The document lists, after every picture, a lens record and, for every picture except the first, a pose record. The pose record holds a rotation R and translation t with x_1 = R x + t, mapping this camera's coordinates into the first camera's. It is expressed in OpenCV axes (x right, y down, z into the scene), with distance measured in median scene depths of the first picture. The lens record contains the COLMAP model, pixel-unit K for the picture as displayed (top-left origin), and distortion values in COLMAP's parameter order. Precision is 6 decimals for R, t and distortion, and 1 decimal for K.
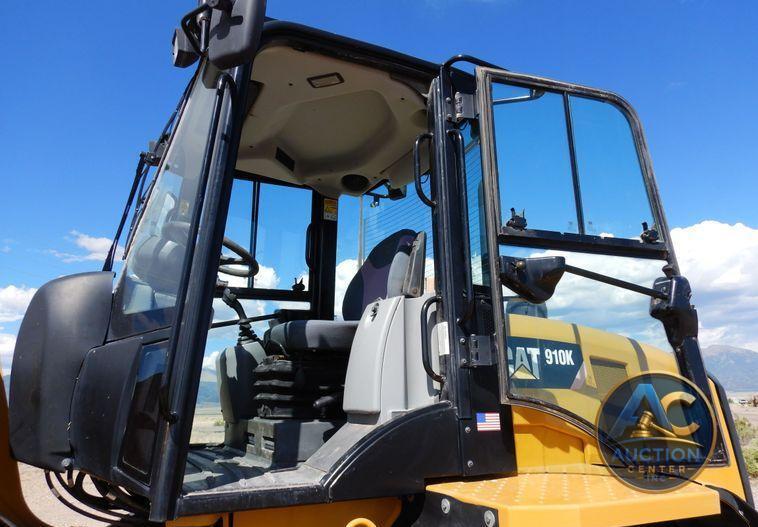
lens RADIAL K [[534.8, 0, 379.1], [0, 534.8, 291.5], [0, 0, 1]] dist [0.004795, 0.008180]
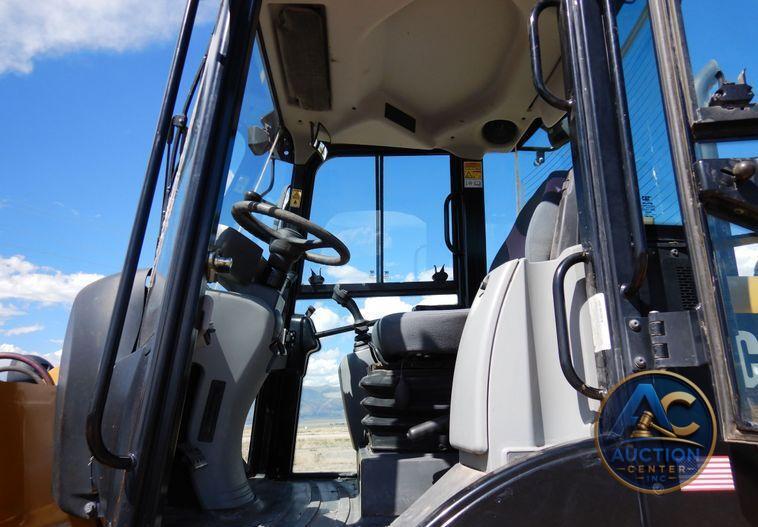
lens RADIAL K [[534.8, 0, 379.1], [0, 534.8, 291.5], [0, 0, 1]] dist [0.004795, 0.008180]
pose [[0.909297, -0.094790, -0.405208, 0.137077], [0.088479, 0.995486, -0.034323, 0.051792], [0.406632, -0.004643, 0.913580, 0.367132]]
